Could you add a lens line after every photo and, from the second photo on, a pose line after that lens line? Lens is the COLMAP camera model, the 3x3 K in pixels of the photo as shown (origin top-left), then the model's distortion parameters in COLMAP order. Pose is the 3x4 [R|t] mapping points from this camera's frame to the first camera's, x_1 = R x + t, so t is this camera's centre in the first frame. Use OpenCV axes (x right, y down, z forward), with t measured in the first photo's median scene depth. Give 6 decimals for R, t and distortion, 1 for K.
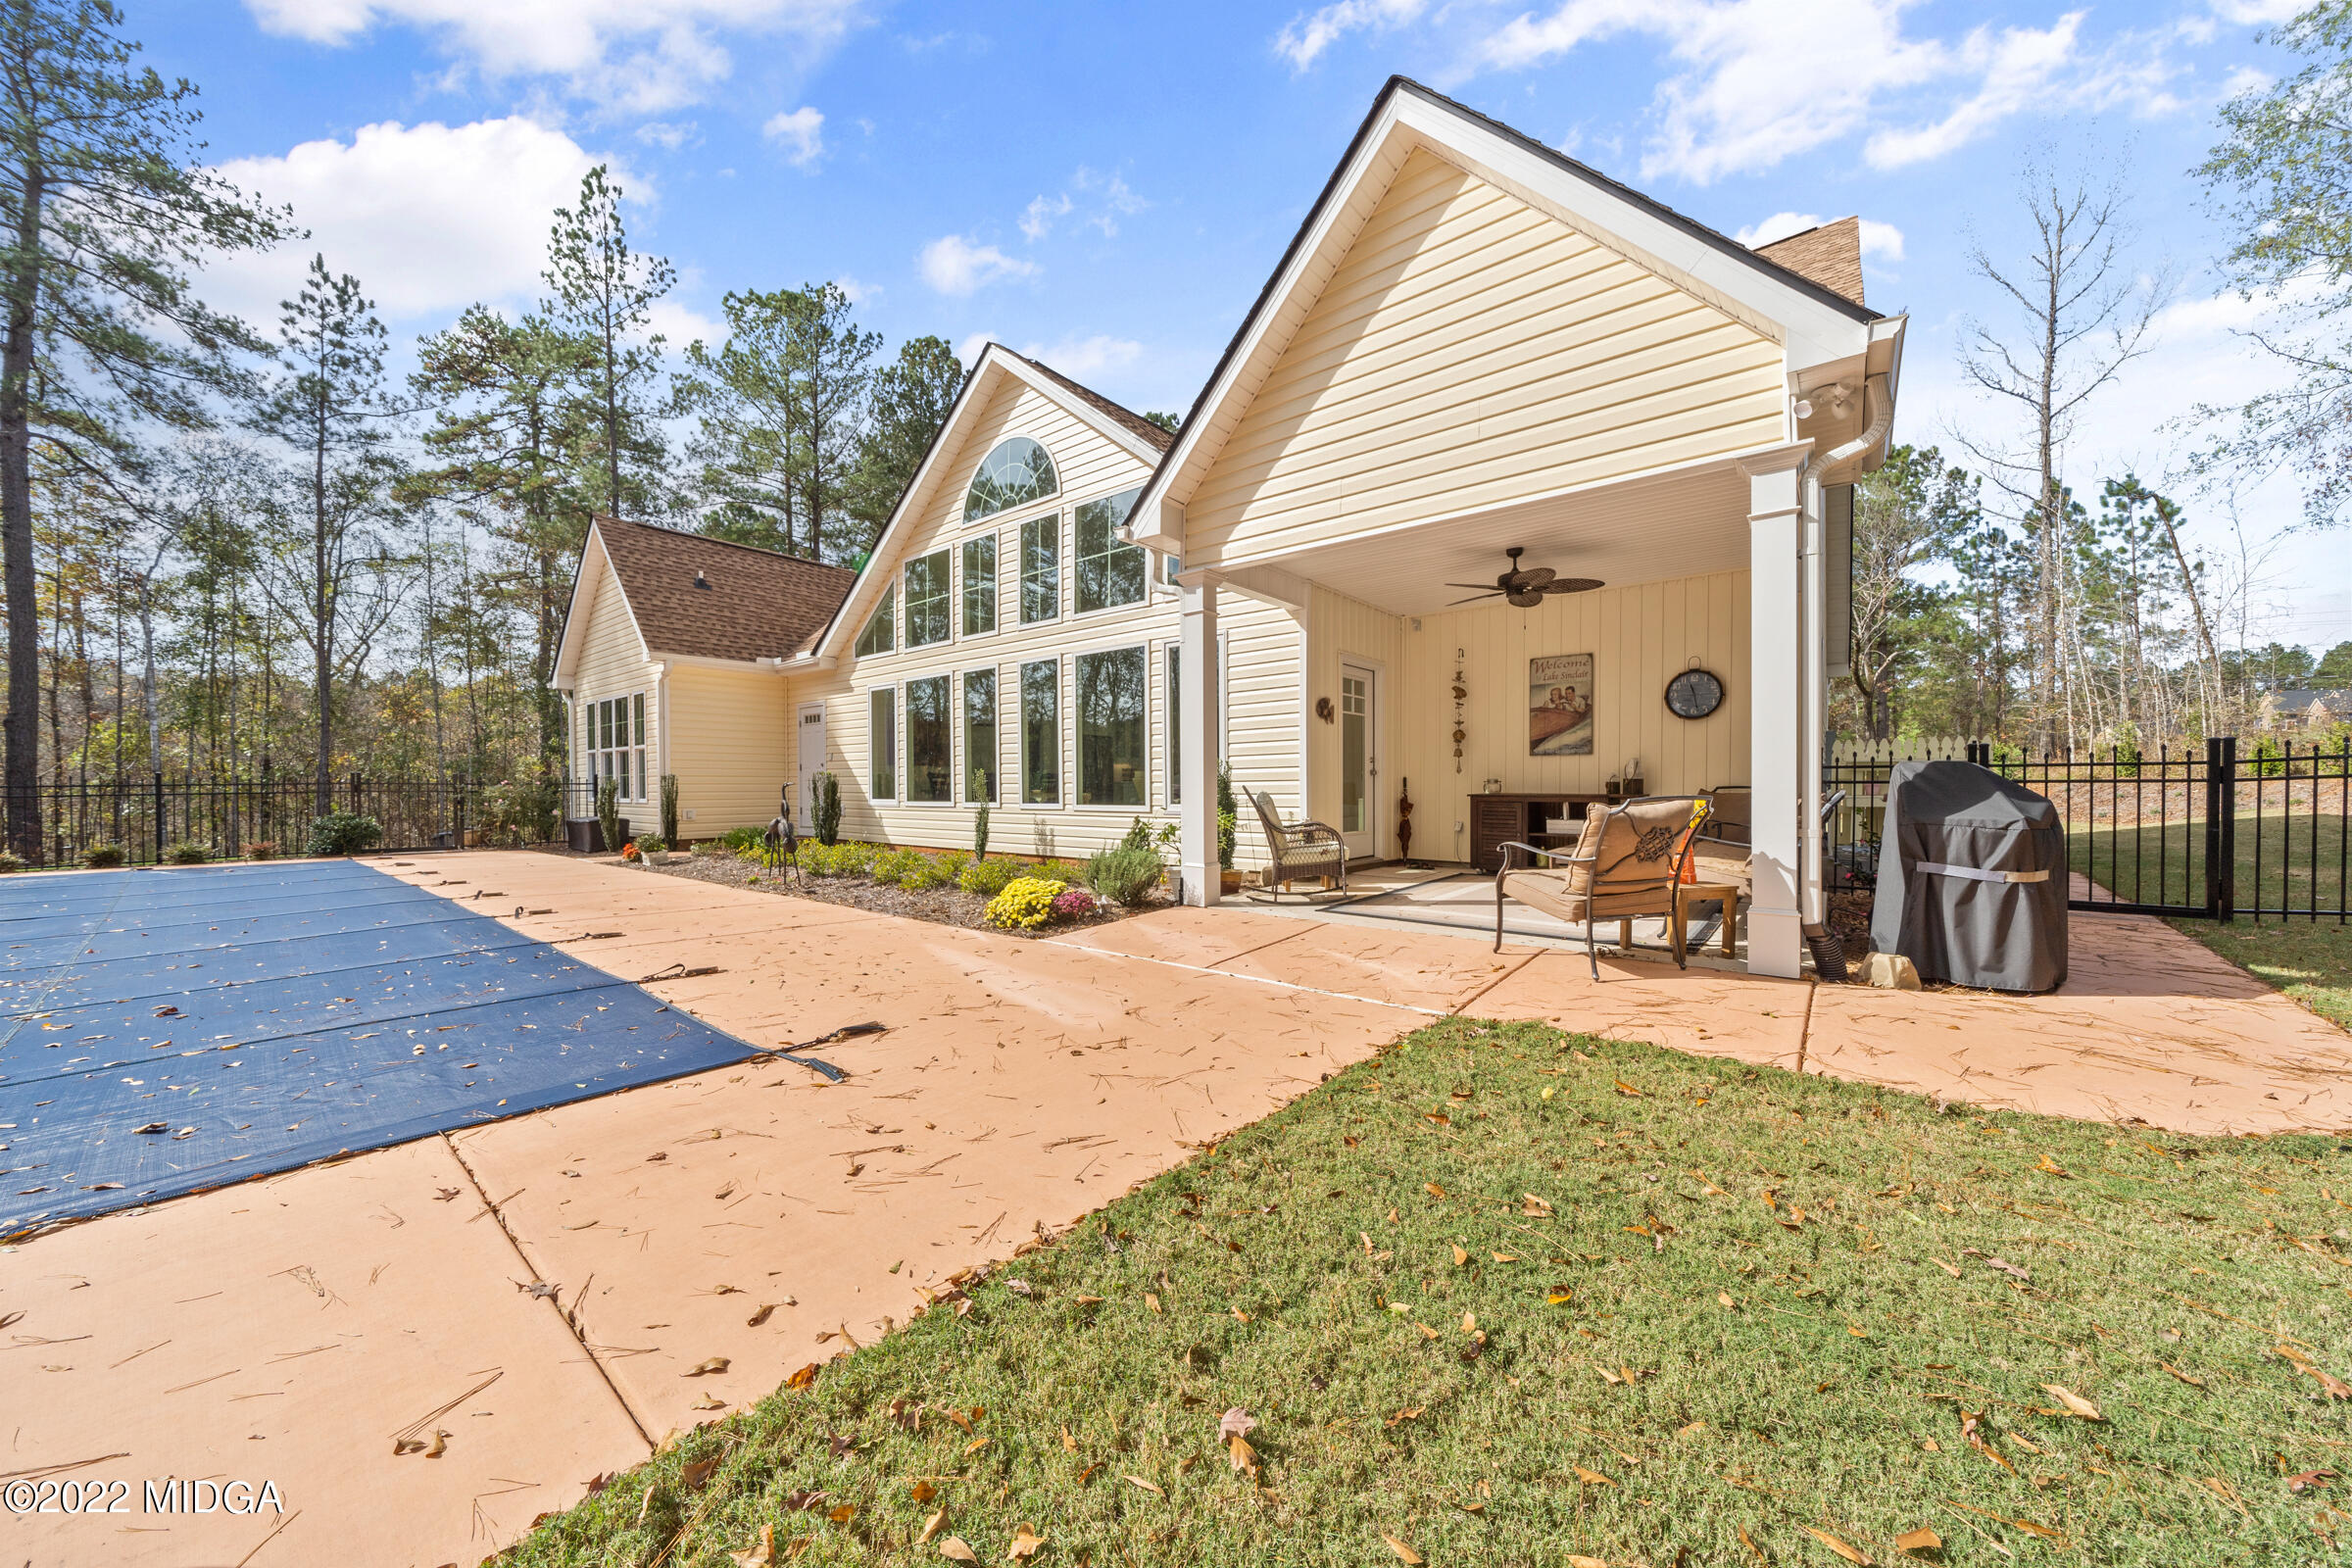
lens RADIAL K [[809.4, 0, 1162.9], [0, 809.4, 787.7], [0, 0, 1]] dist [-0.004640, 0.000331]
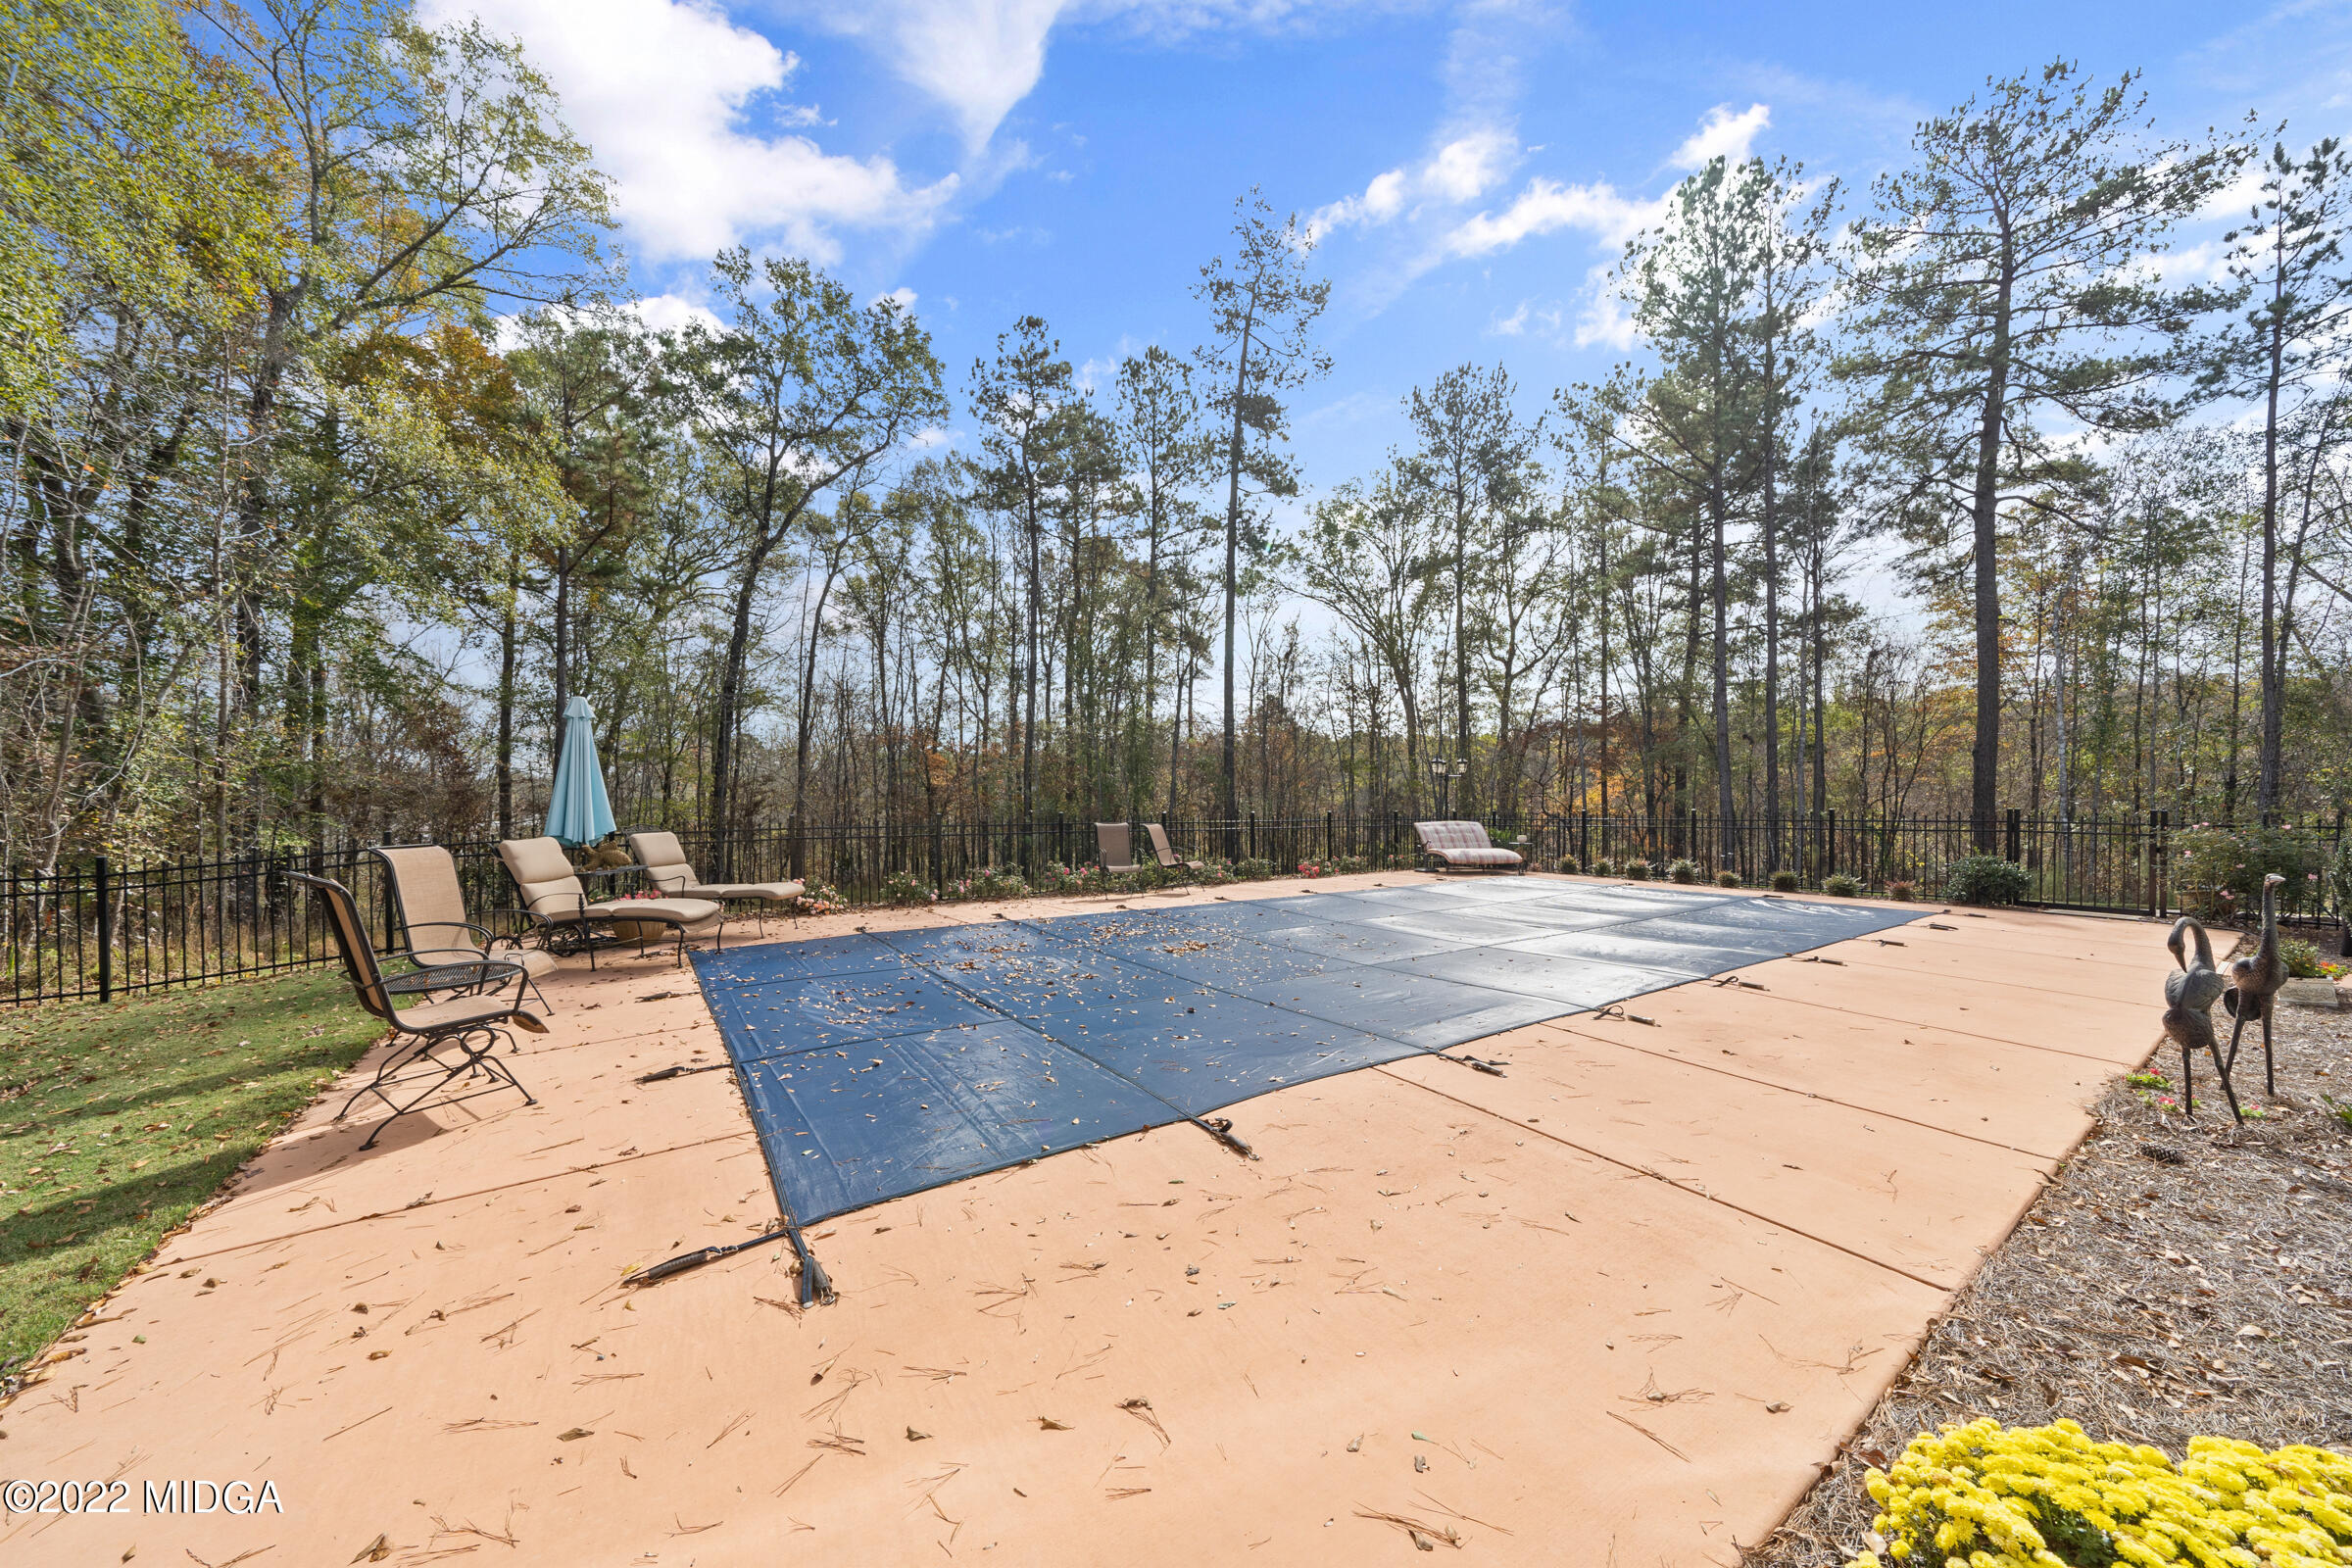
lens RADIAL K [[809.4, 0, 1172.8], [0, 809.4, 797.3], [0, 0, 1]] dist [-0.004640, 0.000331]
pose [[-0.278733, 0.003772, -0.960361, 0.022957], [-0.004880, 0.999974, 0.005344, -0.013670], [0.960356, 0.006176, -0.278707, 0.166662]]
